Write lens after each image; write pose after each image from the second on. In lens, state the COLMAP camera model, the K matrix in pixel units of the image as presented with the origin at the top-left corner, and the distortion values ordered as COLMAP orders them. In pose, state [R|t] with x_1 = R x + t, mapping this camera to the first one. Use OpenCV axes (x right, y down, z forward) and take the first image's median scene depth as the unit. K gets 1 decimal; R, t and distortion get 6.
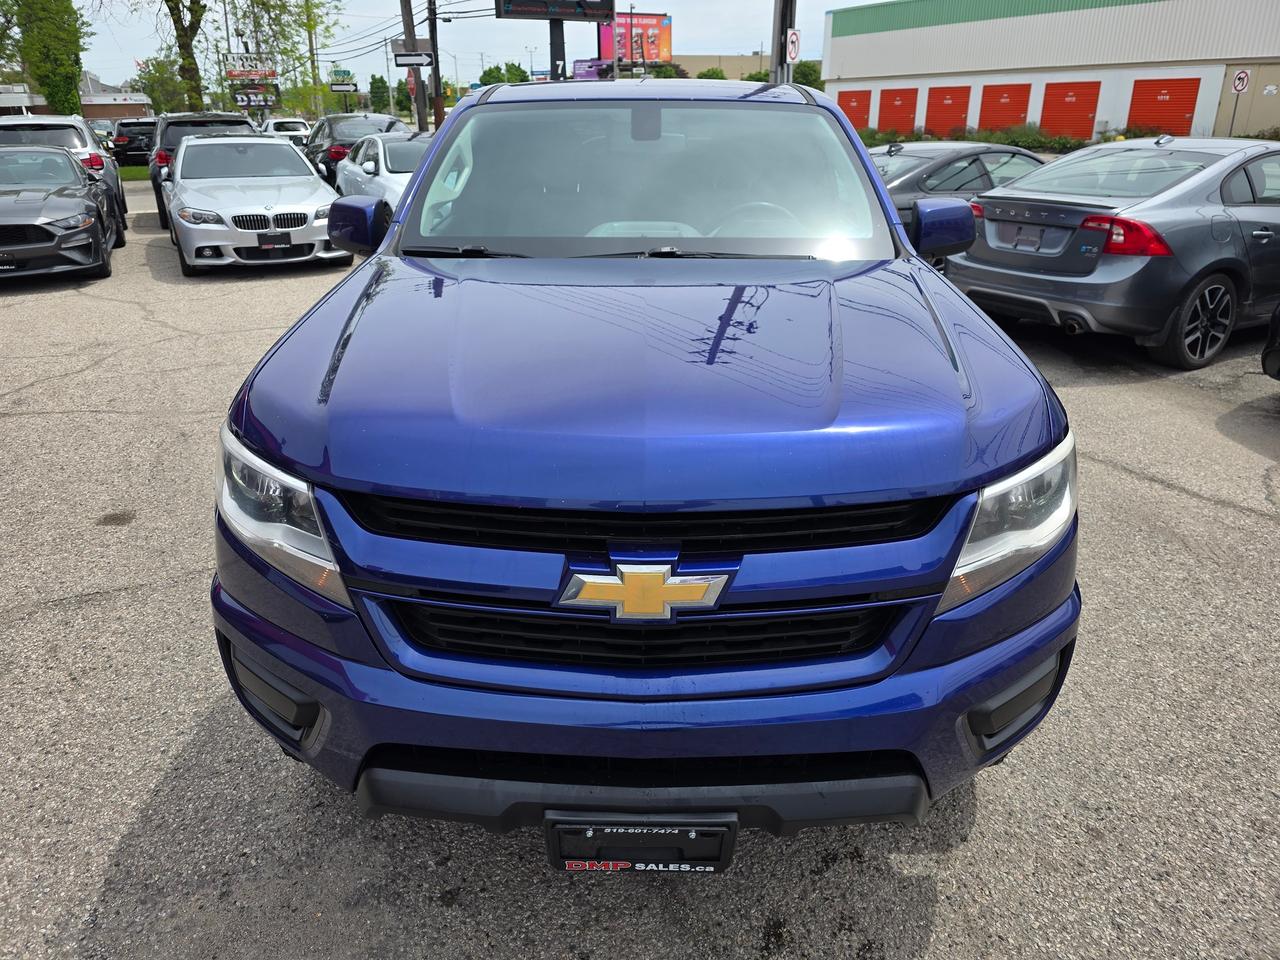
lens RADIAL K [[874.6, 0, 623.5], [0, 874.6, 443.5], [0, 0, 1]] dist [0.050658, -0.051023]
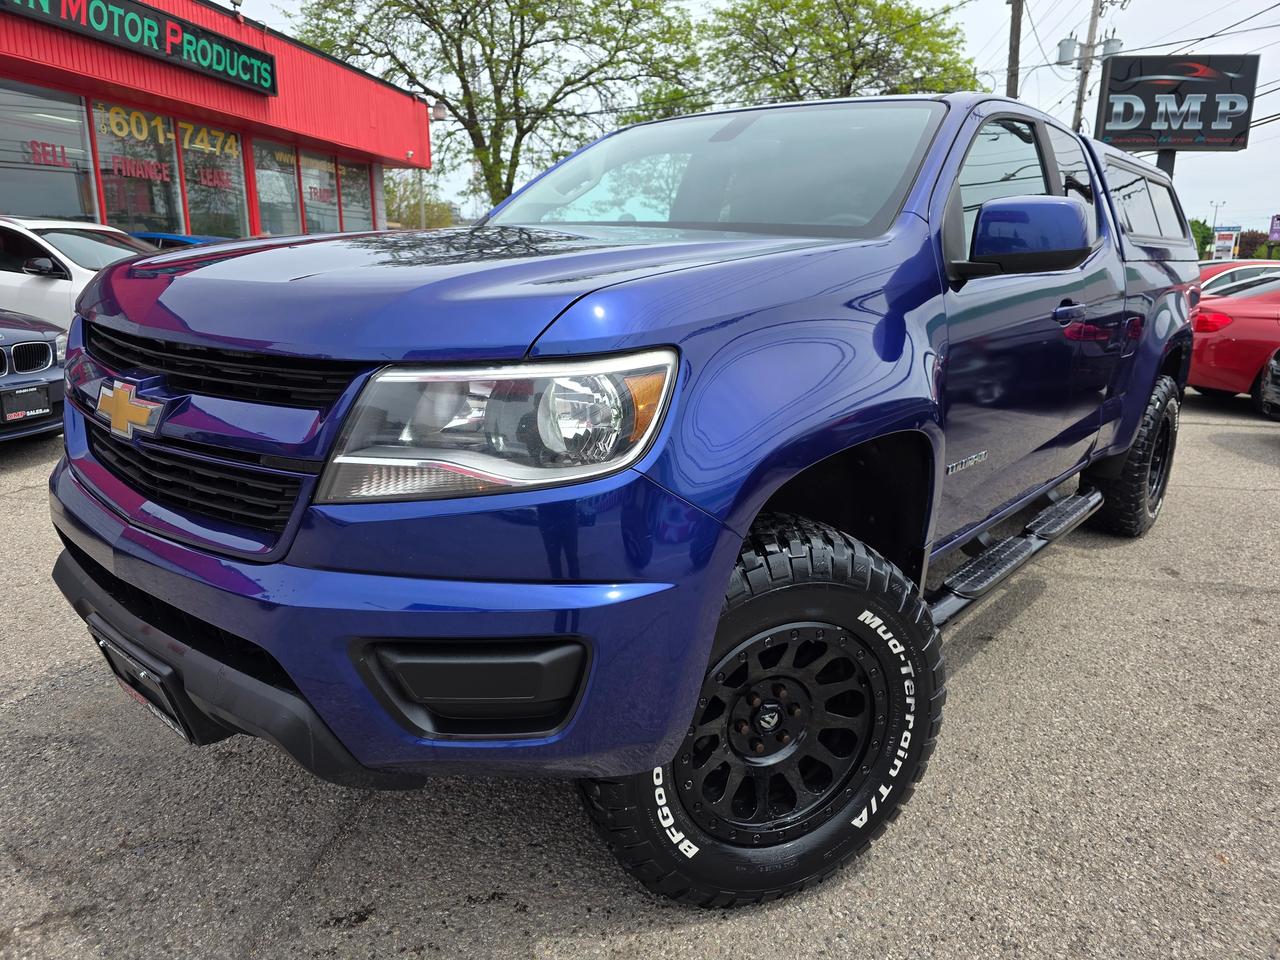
lens RADIAL K [[874.6, 0, 652.6], [0, 874.6, 457.2], [0, 0, 1]] dist [0.050658, -0.051023]
pose [[0.777840, 0.165164, -0.606372, 0.782871], [-0.251232, 0.966120, -0.059123, 0.080963], [0.576063, 0.198328, 0.792980, 0.338968]]
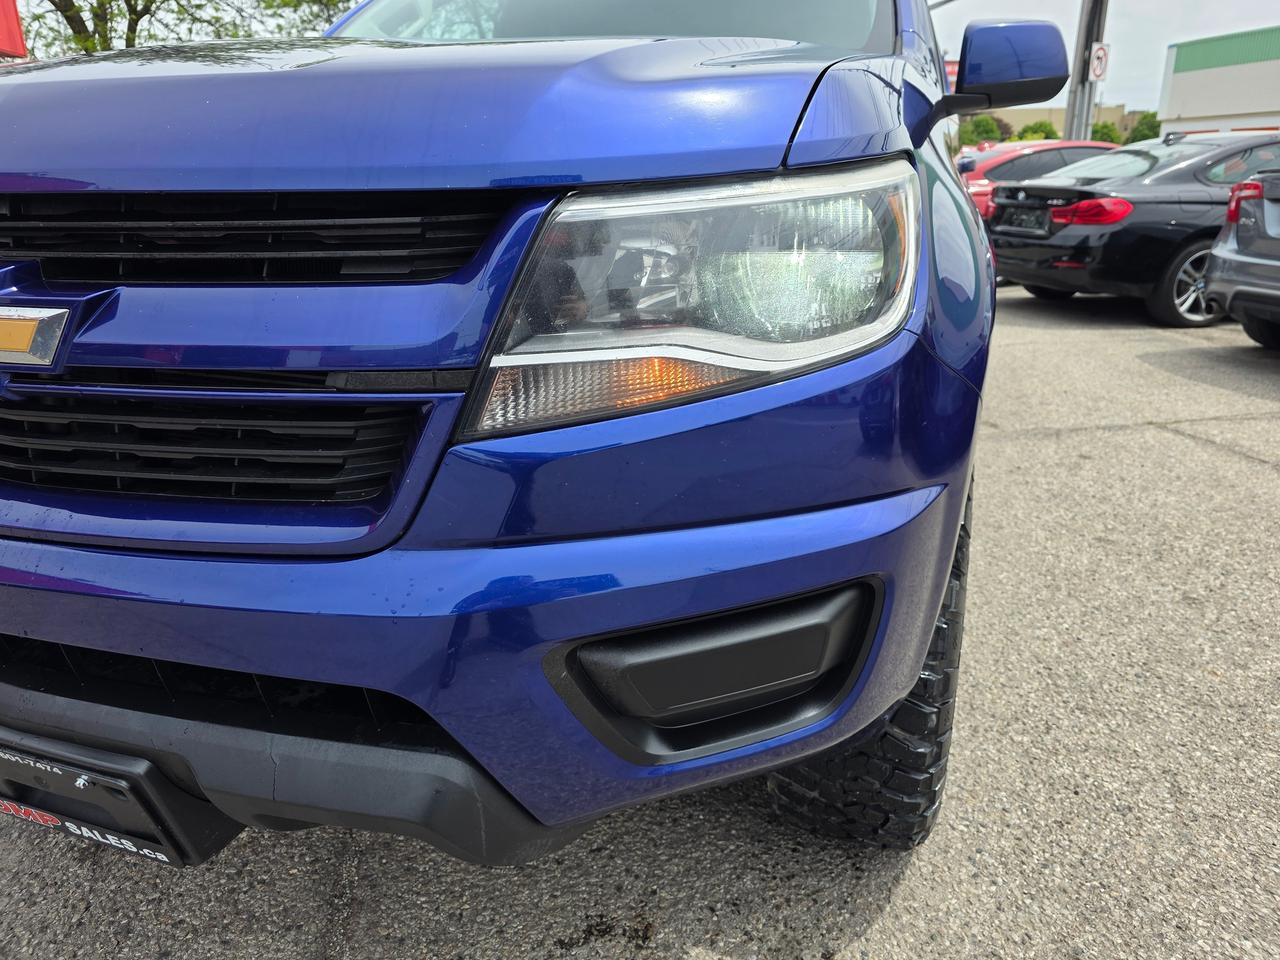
lens RADIAL K [[874.6, 0, 639.7], [0, 874.6, 457.9], [0, 0, 1]] dist [0.050658, -0.051023]
pose [[0.951086, 0.093207, -0.294529, 0.416324], [-0.107047, 0.993765, -0.031184, 0.144714], [0.289786, 0.061187, 0.955134, 0.371321]]
